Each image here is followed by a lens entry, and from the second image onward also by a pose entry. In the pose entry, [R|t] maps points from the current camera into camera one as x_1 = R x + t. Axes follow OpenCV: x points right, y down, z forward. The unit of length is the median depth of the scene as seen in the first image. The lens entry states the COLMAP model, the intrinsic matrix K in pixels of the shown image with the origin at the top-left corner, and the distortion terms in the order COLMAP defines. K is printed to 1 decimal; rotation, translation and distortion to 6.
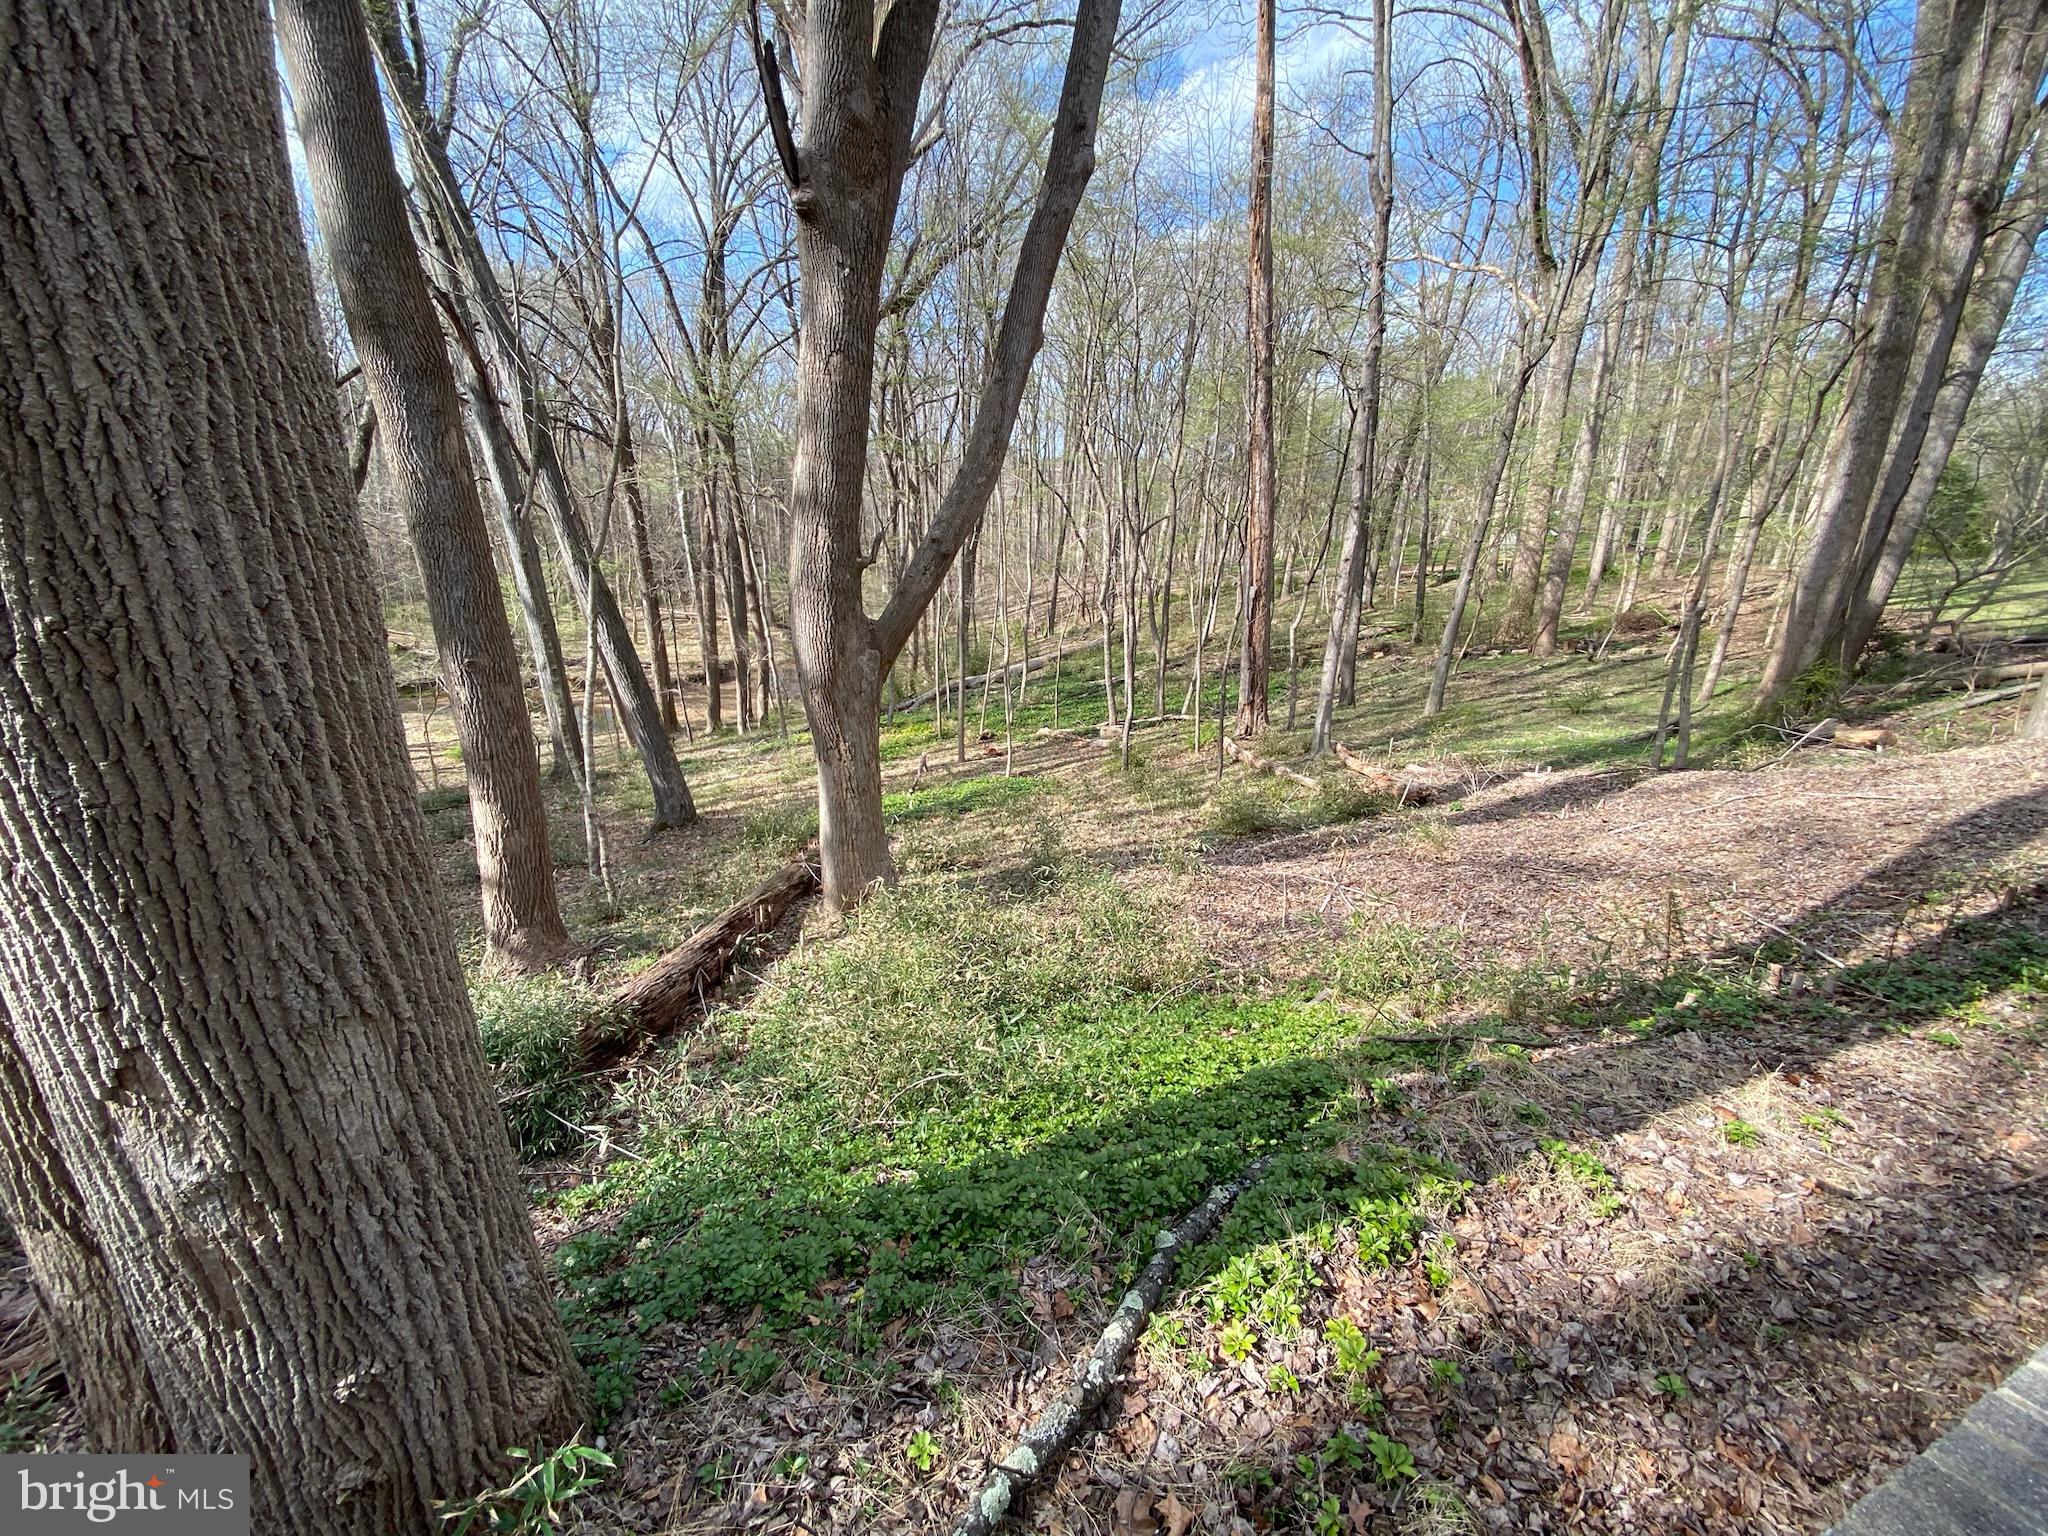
lens RADIAL K [[821.7, 0, 1014.9], [0, 821.7, 761.5], [0, 0, 1]] dist [0.005837, -0.013463]
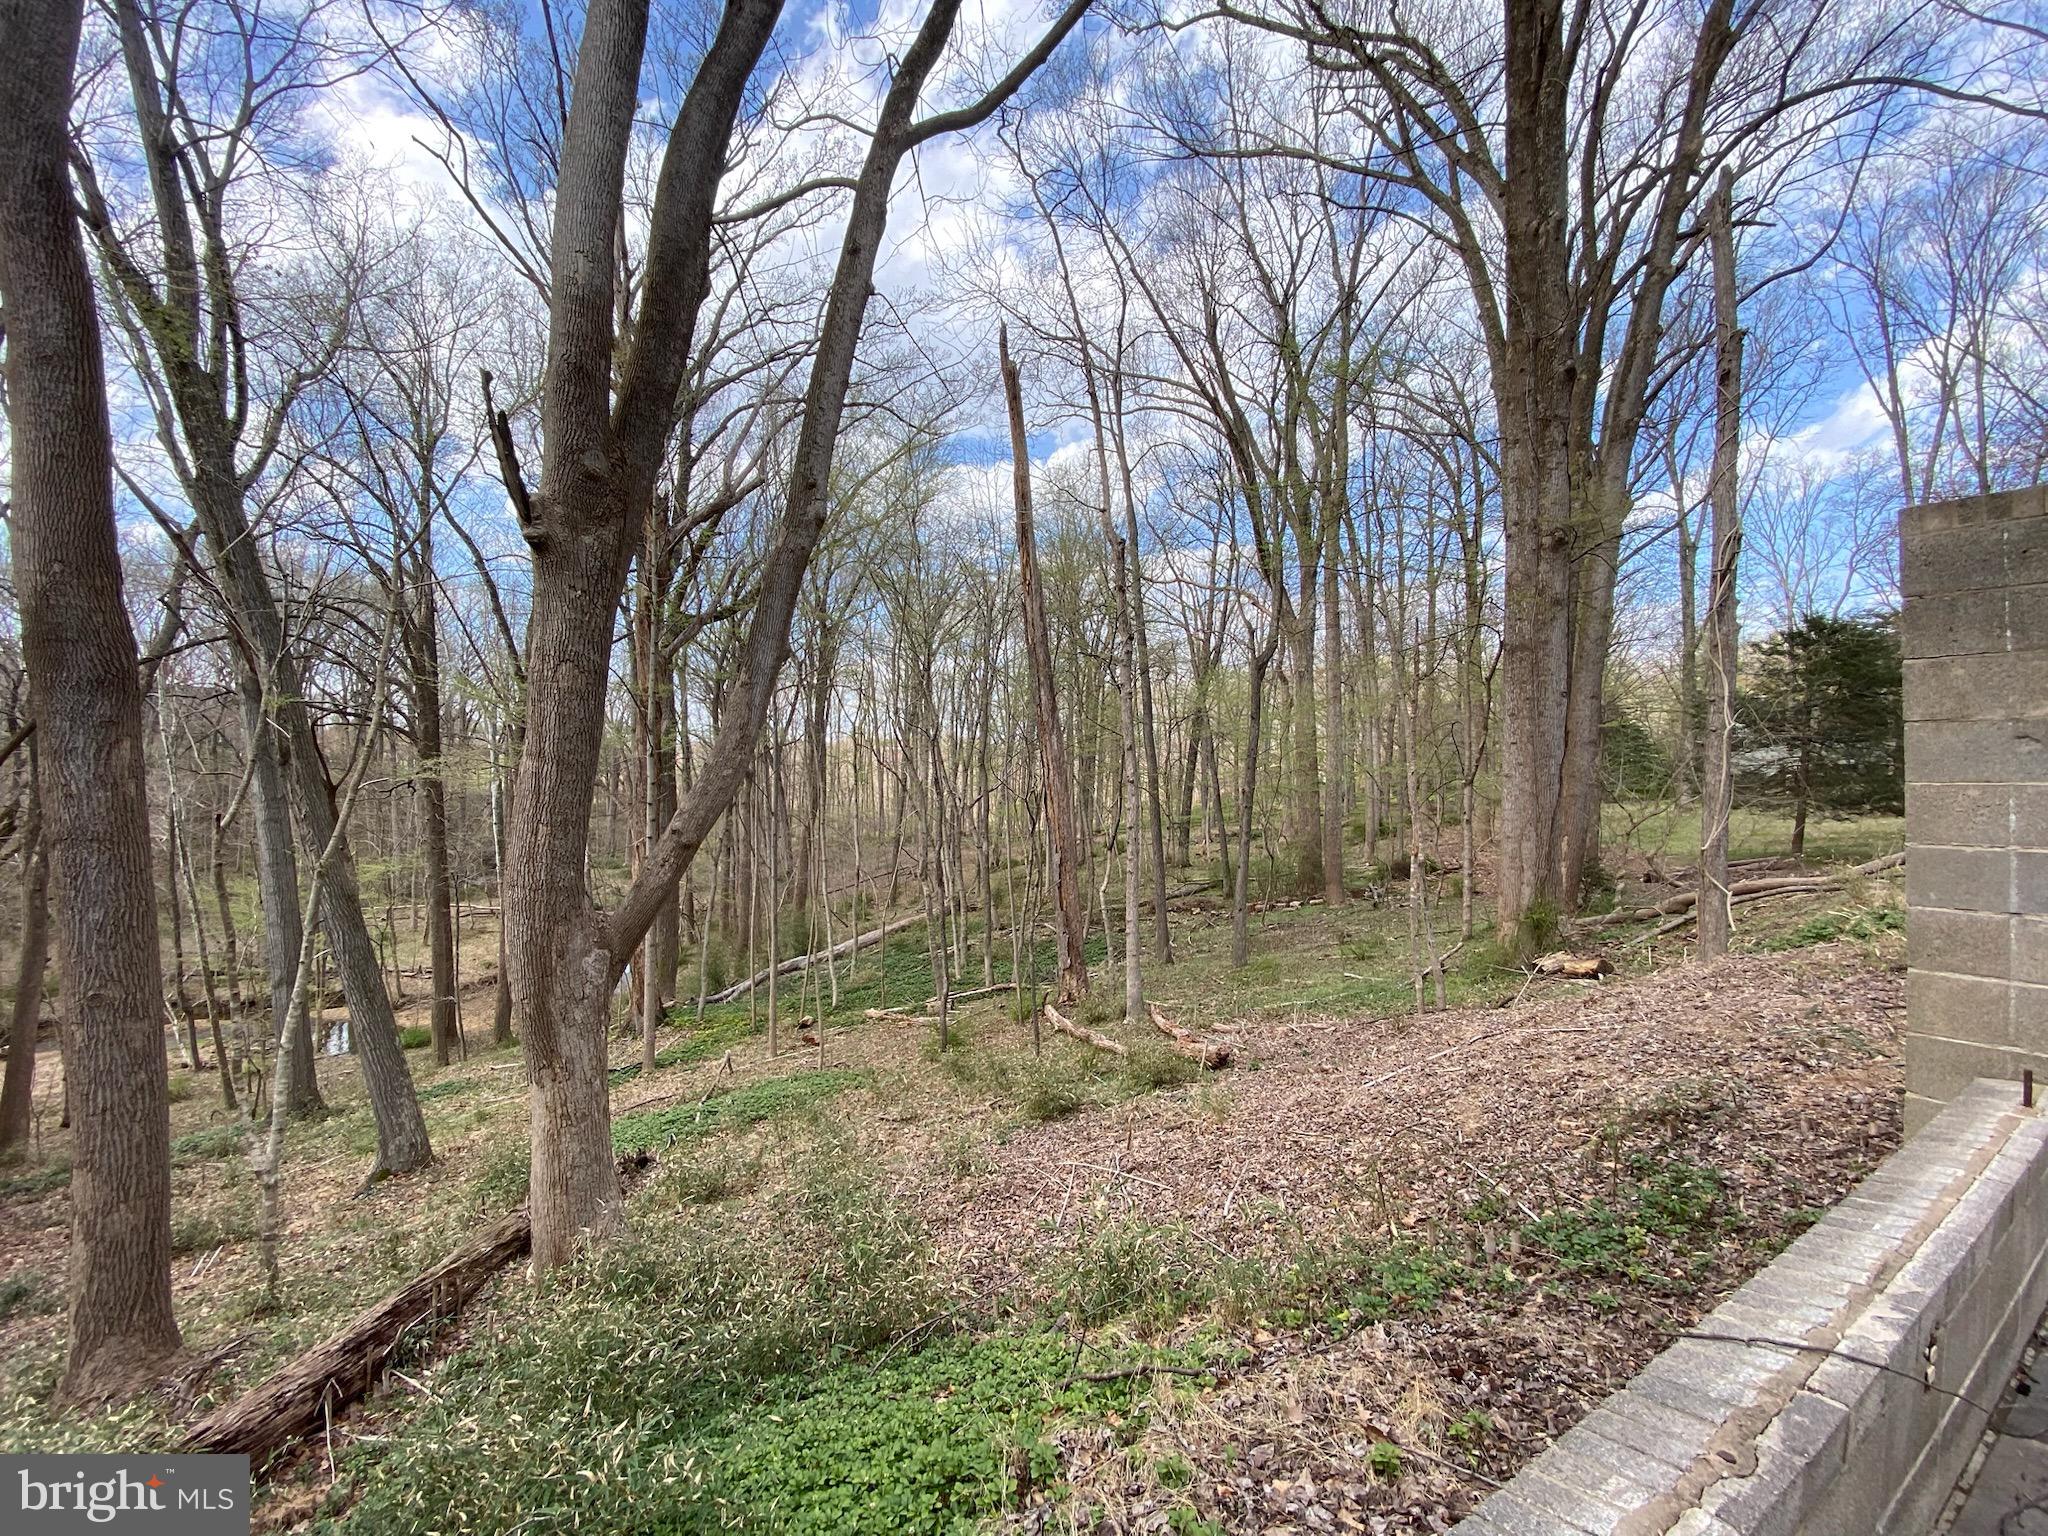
lens RADIAL K [[824.0, 0, 1013.6], [0, 824.0, 765.7], [0, 0, 1]] dist [0.002414, -0.009670]
pose [[0.983617, -0.025707, 0.178426, 0.142760], [0.080483, 0.948282, -0.307056, -0.013439], [-0.161305, 0.316386, 0.934816, -0.013986]]
